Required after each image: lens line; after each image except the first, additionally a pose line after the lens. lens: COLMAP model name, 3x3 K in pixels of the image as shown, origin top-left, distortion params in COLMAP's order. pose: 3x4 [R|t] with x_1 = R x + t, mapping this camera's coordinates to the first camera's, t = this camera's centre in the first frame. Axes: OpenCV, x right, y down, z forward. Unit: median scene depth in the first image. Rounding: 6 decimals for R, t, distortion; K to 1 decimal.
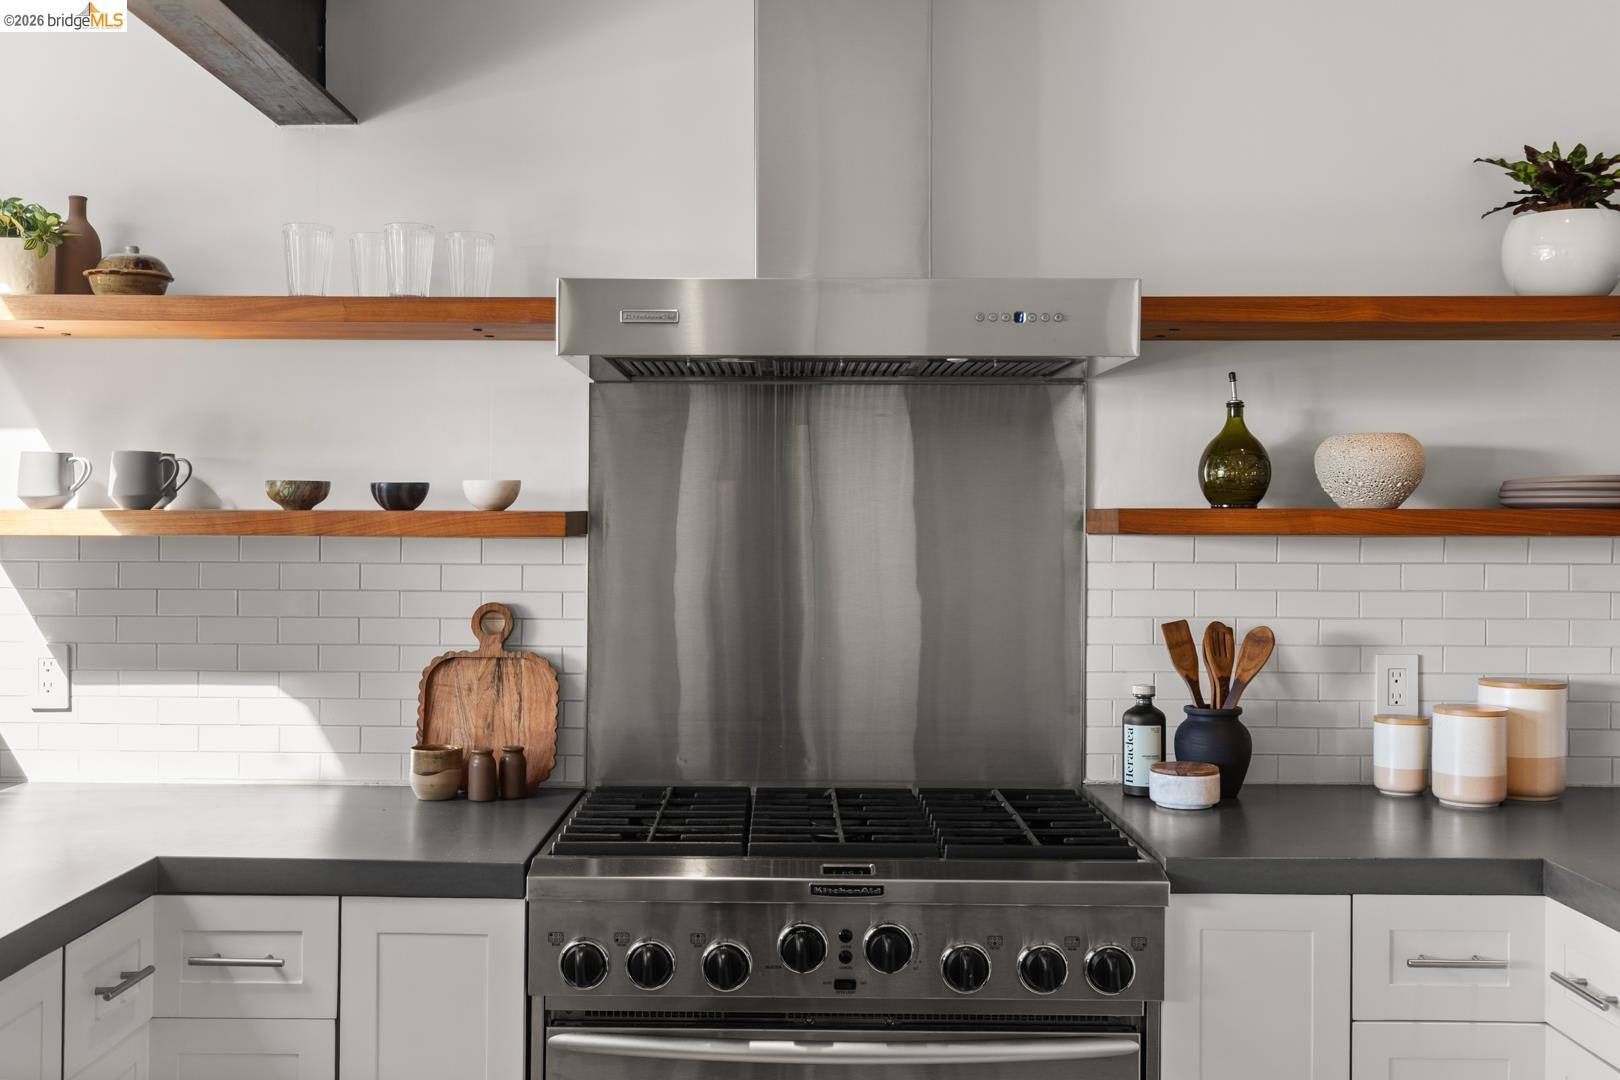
lens RADIAL K [[1542.7, 0, 741.6], [0, 1542.7, 562.2], [0, 0, 1]] dist [-0.005574, 0.013843]
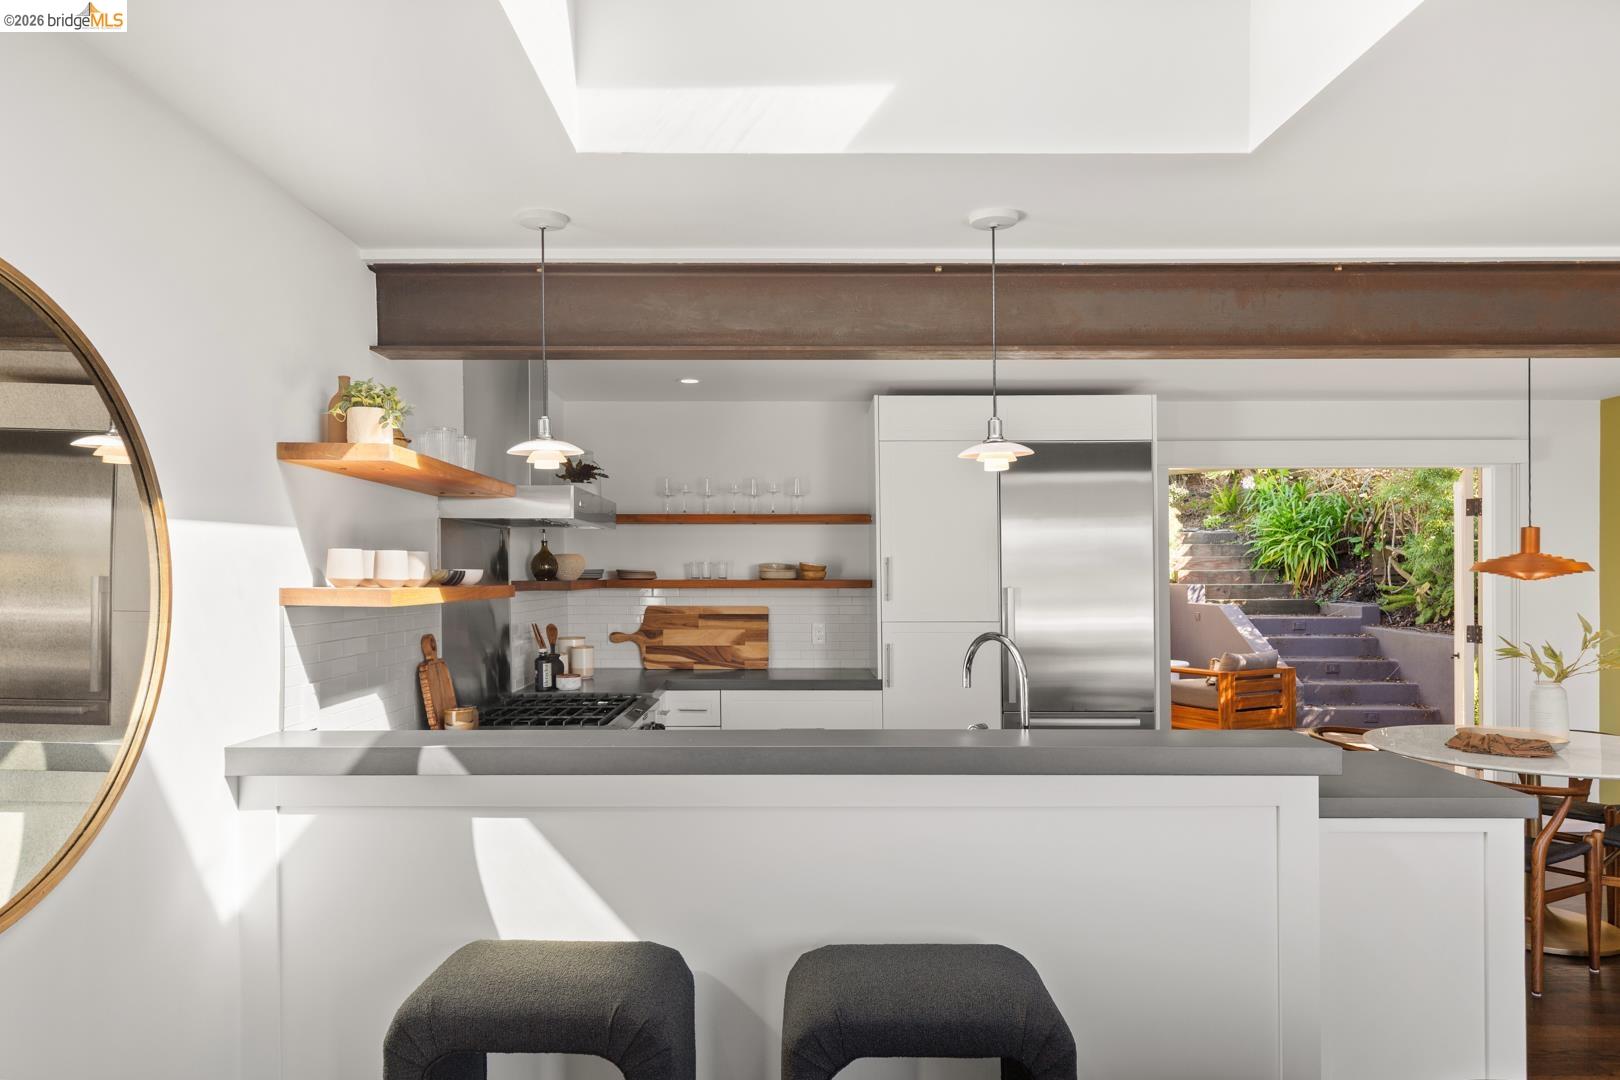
lens RADIAL K [[1007.7, 0, 805.5], [0, 1007.7, 580.0], [0, 0, 1]] dist [0.007239, 0.001197]
pose [[-0.027824, -0.009293, 0.999570, -1.457401], [0.029753, 0.999506, 0.010120, -0.039928], [-0.999170, 0.030022, -0.027533, 0.598987]]
